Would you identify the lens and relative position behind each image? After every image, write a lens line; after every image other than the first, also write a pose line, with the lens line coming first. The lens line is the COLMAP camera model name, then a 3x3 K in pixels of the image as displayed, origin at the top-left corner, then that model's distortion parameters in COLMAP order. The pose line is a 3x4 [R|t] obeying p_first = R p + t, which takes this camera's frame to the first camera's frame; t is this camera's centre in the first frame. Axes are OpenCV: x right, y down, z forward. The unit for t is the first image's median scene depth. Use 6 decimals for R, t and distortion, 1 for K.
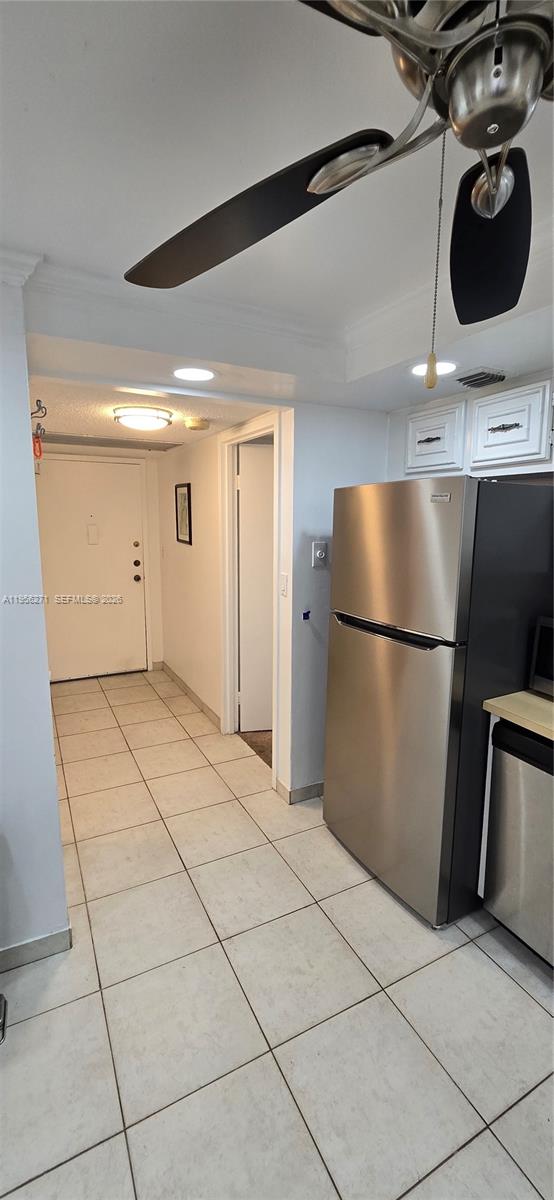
lens RADIAL K [[490.9, 0, 277.5], [0, 490.9, 601.2], [0, 0, 1]] dist [-0.011492, 0.000931]
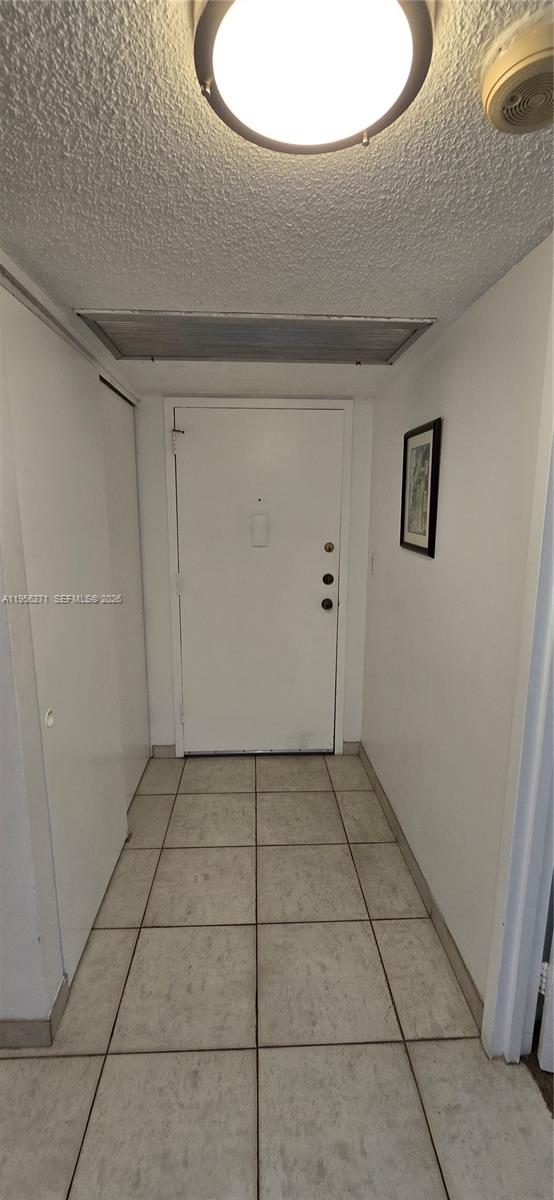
lens RADIAL K [[490.9, 0, 274.7], [0, 490.9, 599.2], [0, 0, 1]] dist [-0.011492, 0.000931]
pose [[0.908492, 0.068517, -0.412247, -0.108232], [-0.066703, 0.997596, 0.018805, -0.067161], [0.412544, 0.010414, 0.910878, 0.477035]]
